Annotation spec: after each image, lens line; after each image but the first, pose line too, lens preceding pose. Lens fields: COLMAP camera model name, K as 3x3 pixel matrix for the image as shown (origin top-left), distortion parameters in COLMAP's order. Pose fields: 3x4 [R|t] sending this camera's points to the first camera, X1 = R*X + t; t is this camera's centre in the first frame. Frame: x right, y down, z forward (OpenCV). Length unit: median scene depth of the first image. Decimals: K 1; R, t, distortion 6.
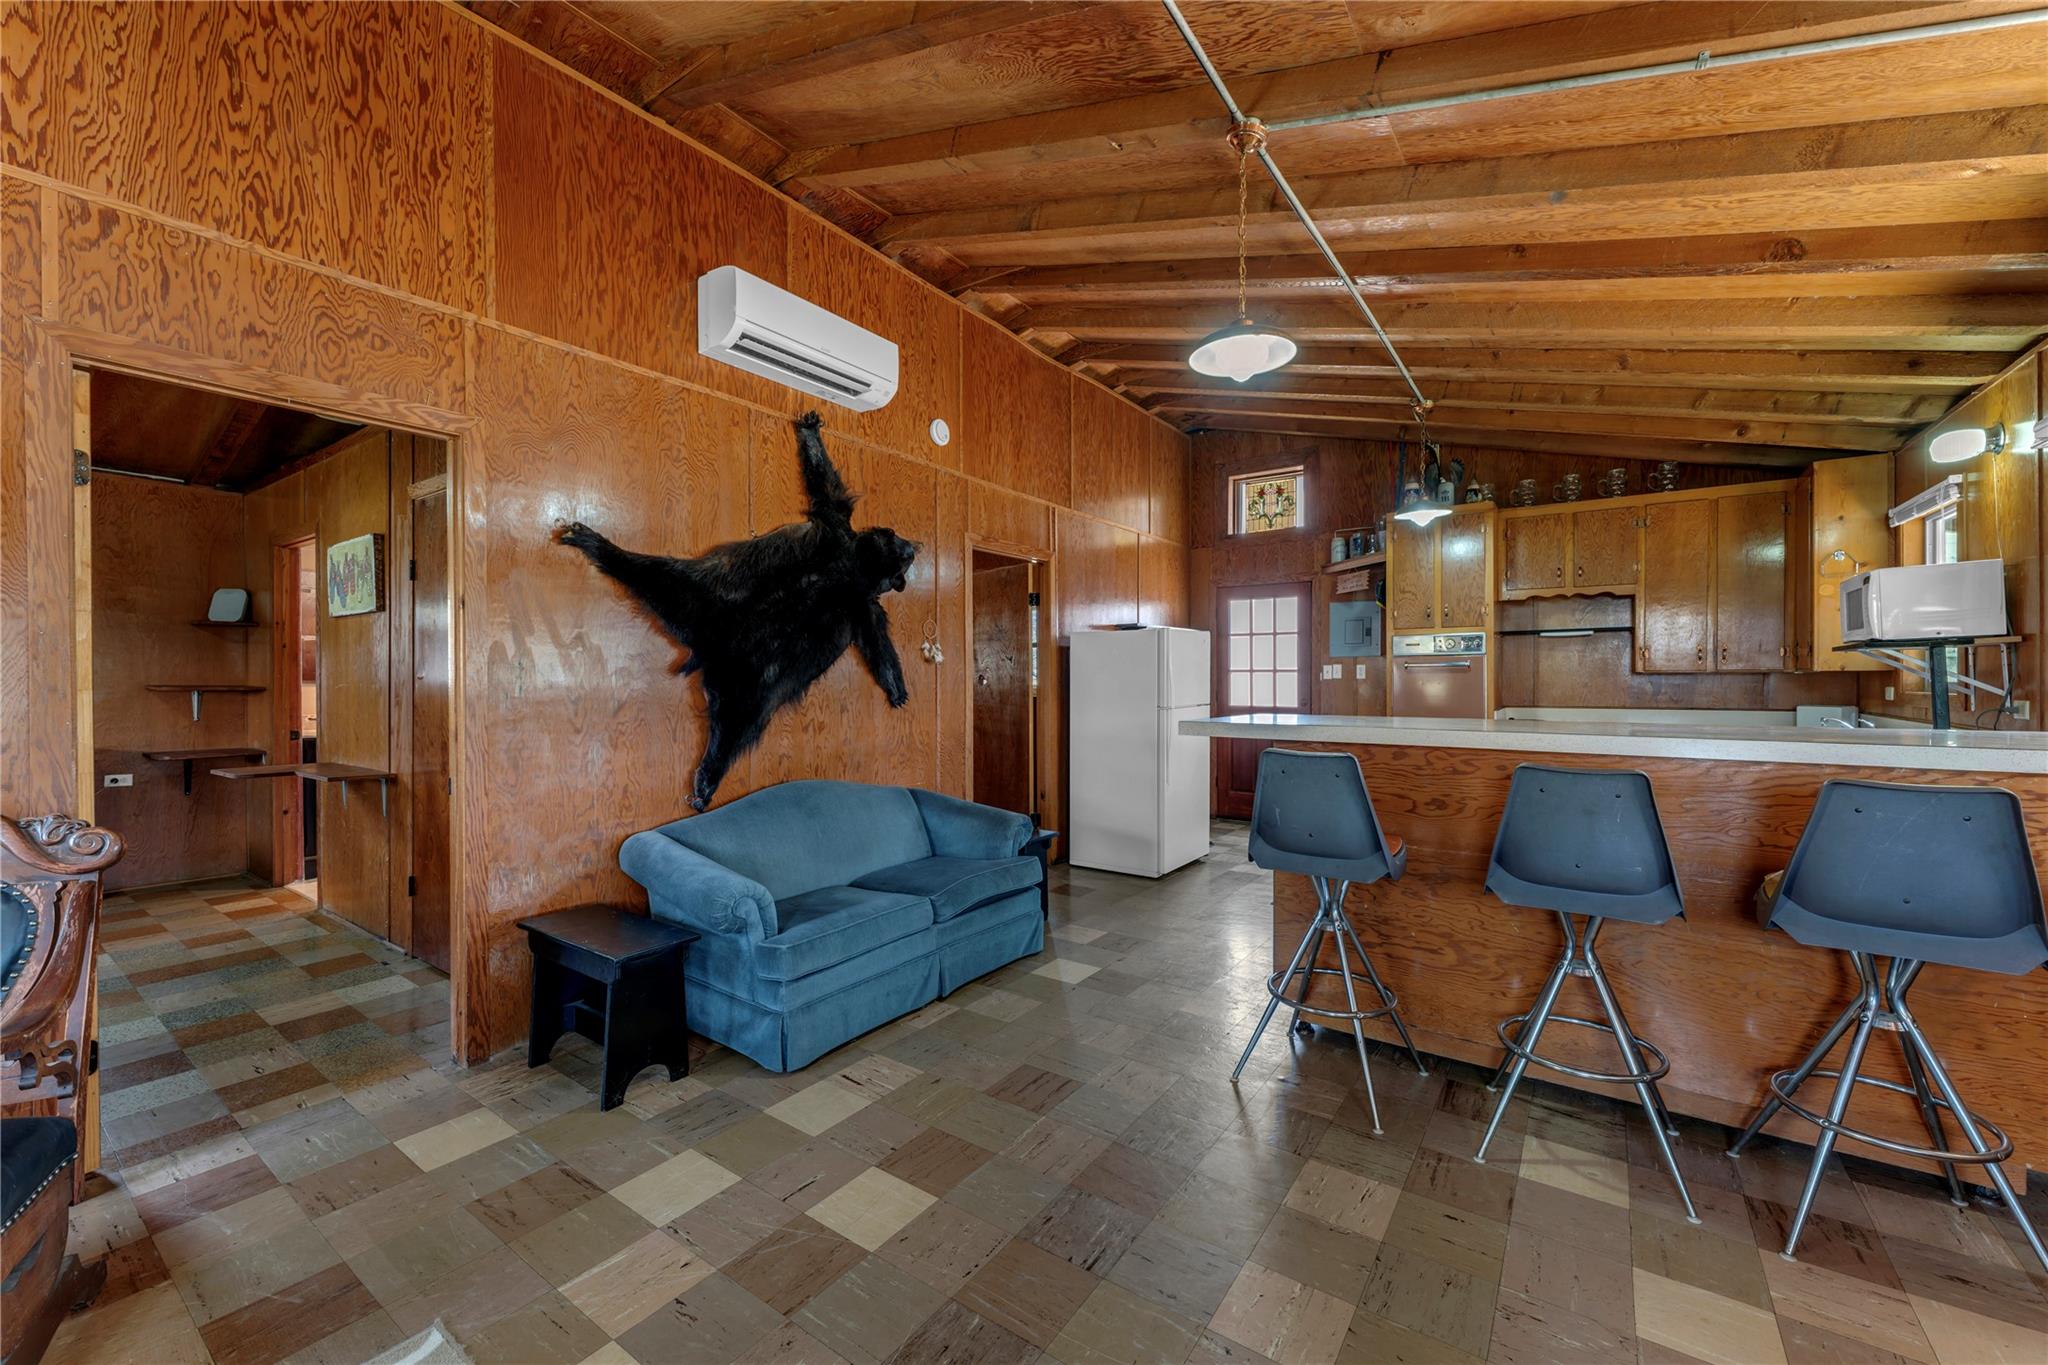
lens RADIAL K [[816.9, 0, 1018.6], [0, 816.9, 684.1], [0, 0, 1]] dist [-0.000498, -0.000145]
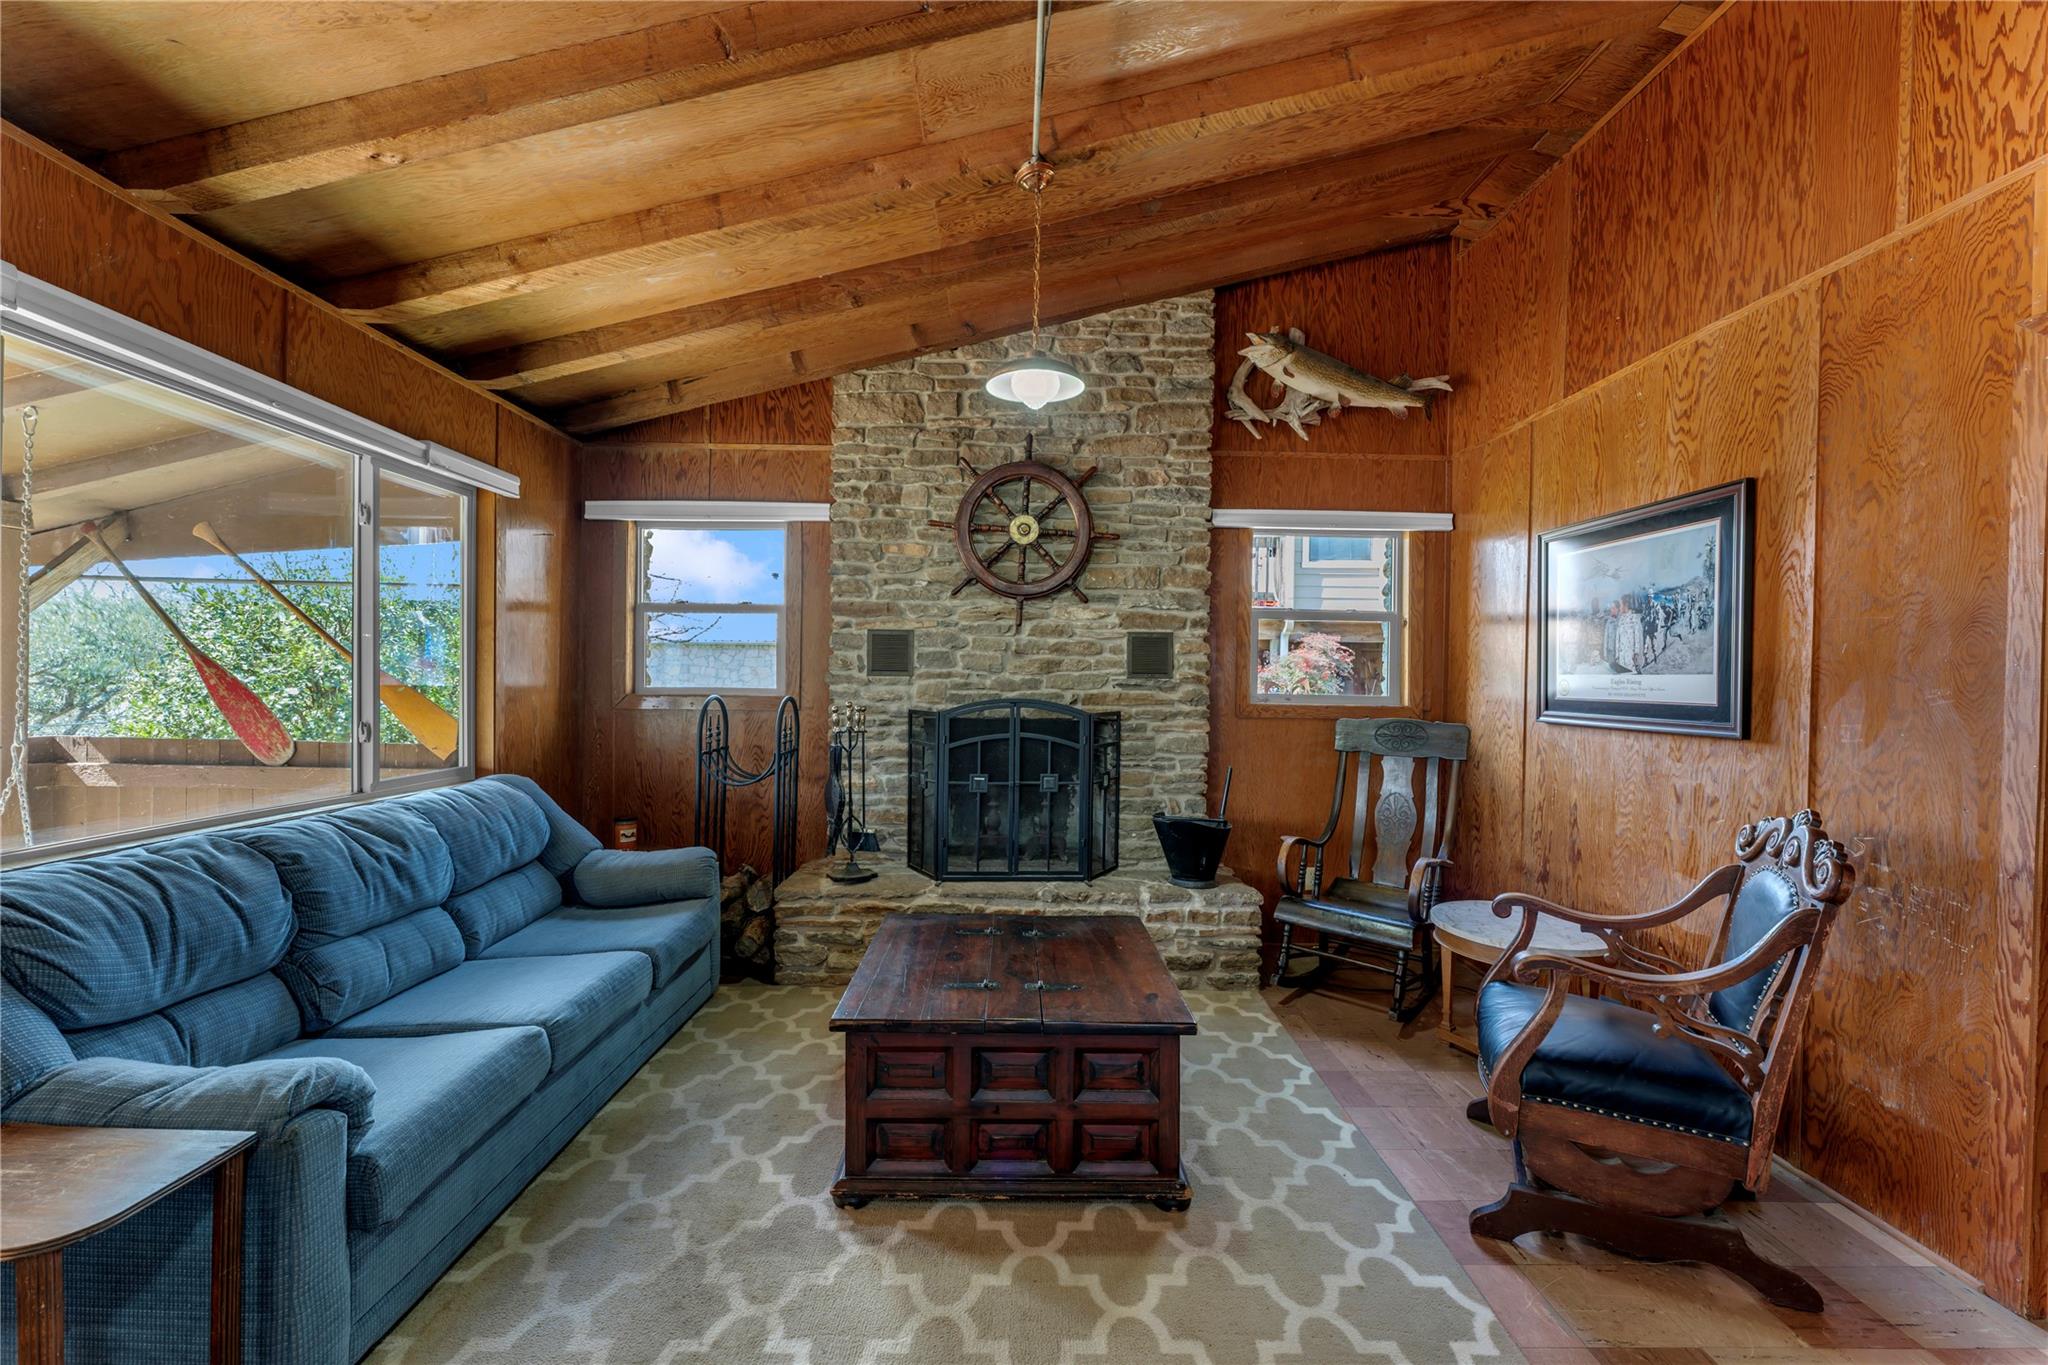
lens RADIAL K [[815.0, 0, 1025.5], [0, 815.0, 685.0], [0, 0, 1]] dist [0.000187, -0.000387]
pose [[-0.804539, -0.009299, -0.593827, 0.143614], [-0.024263, 0.999557, 0.017220, -0.017081], [0.593404, 0.028262, -0.804409, 0.639163]]
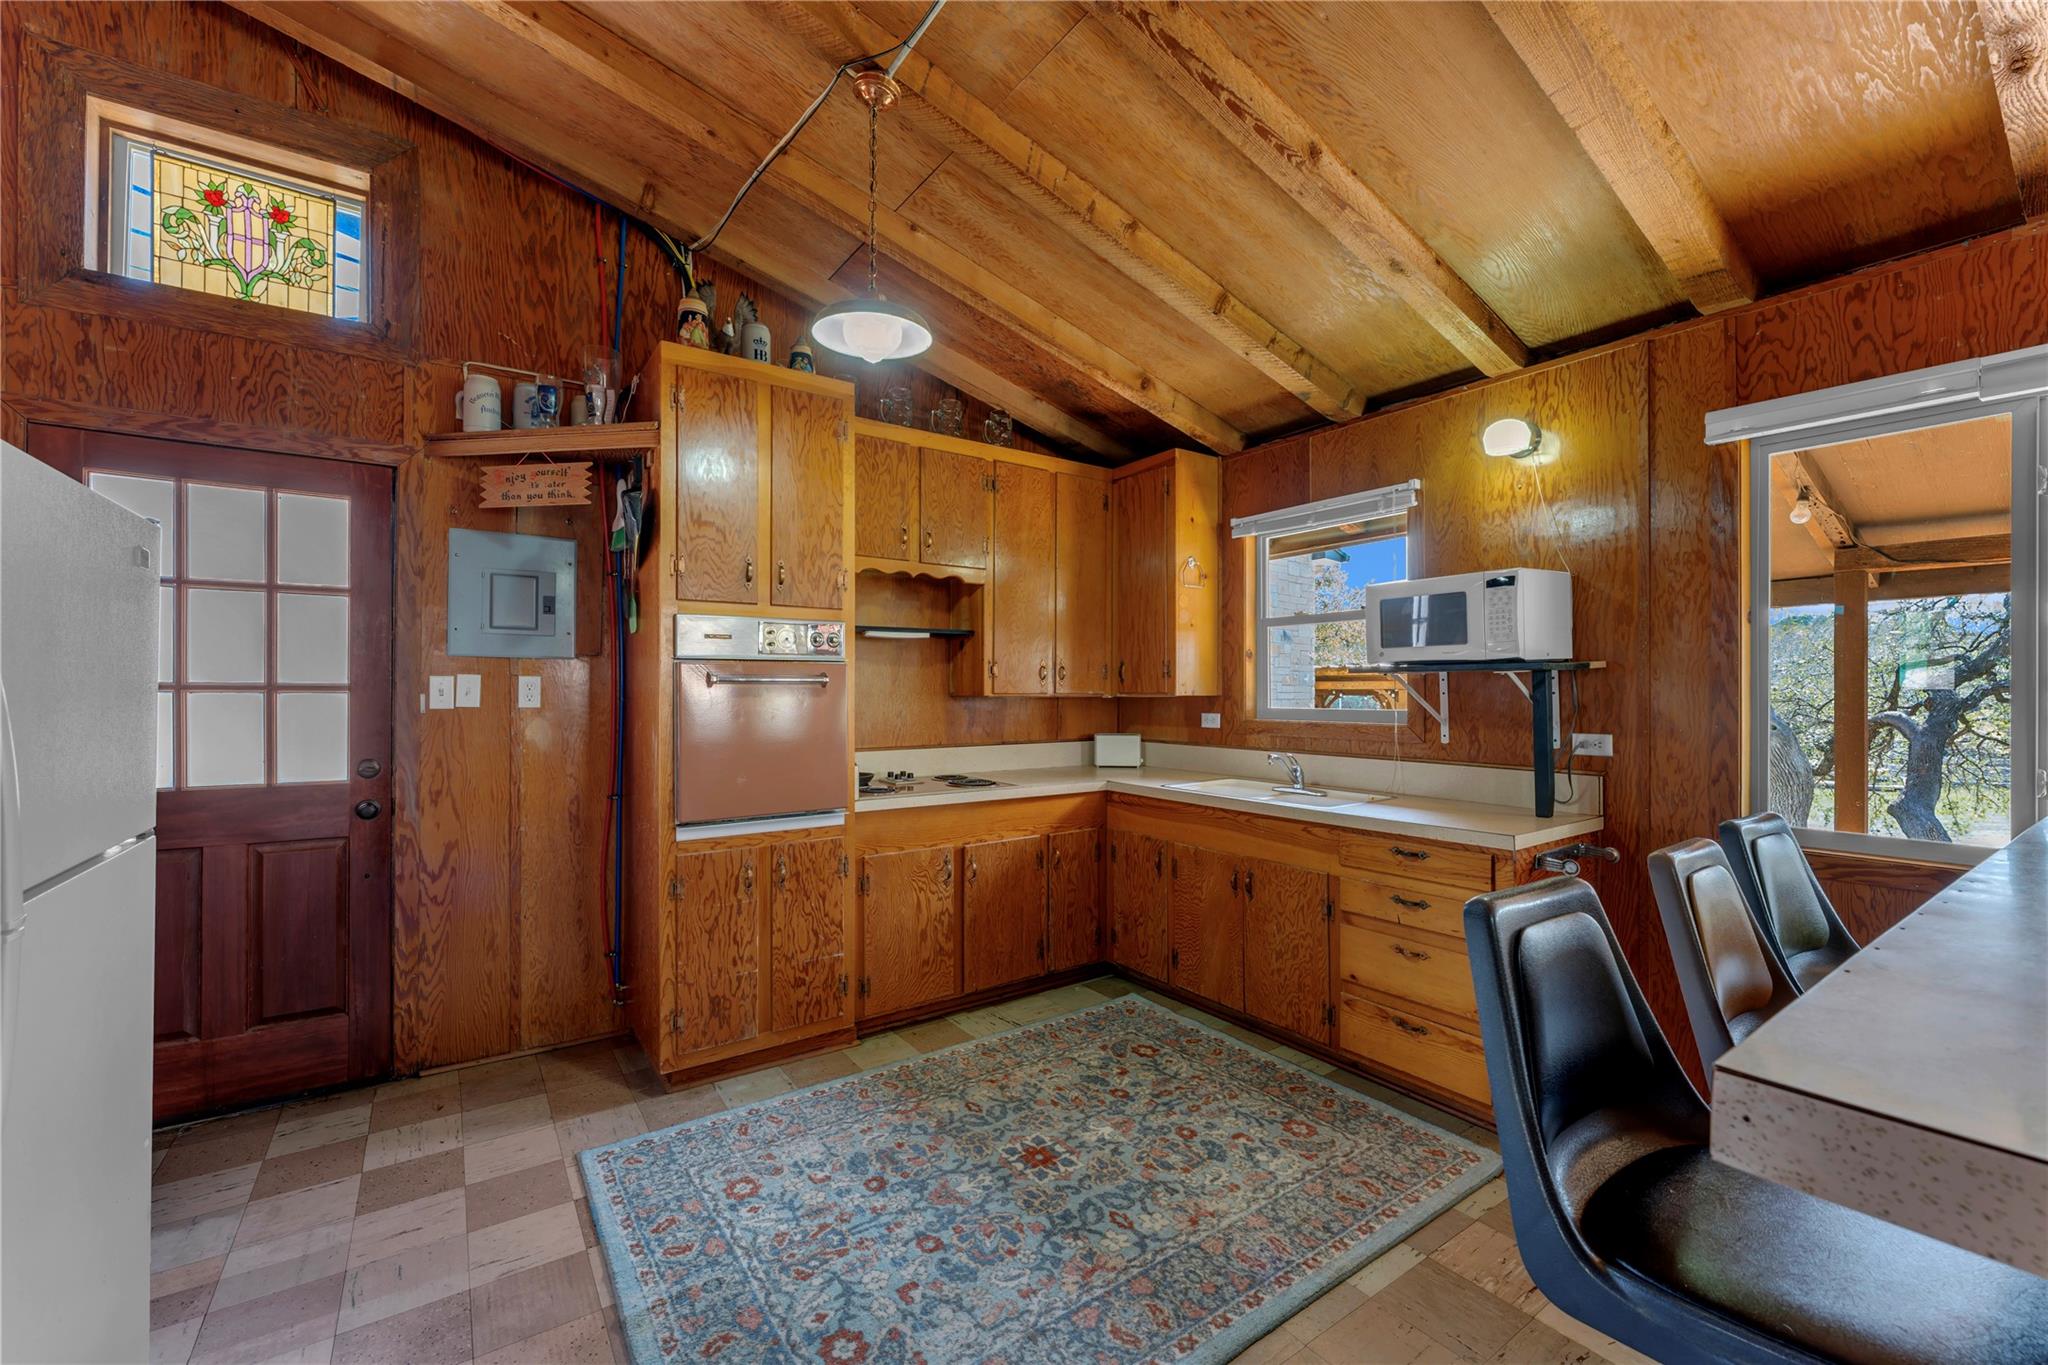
lens RADIAL K [[822.9, 0, 1013.1], [0, 822.9, 689.5], [0, 0, 1]] dist [0.000517, -0.000320]
pose [[0.336997, 0.006524, 0.941483, 0.160786], [0.005301, 0.999947, -0.008826, -0.021482], [-0.941491, 0.007965, 0.336945, 1.190452]]
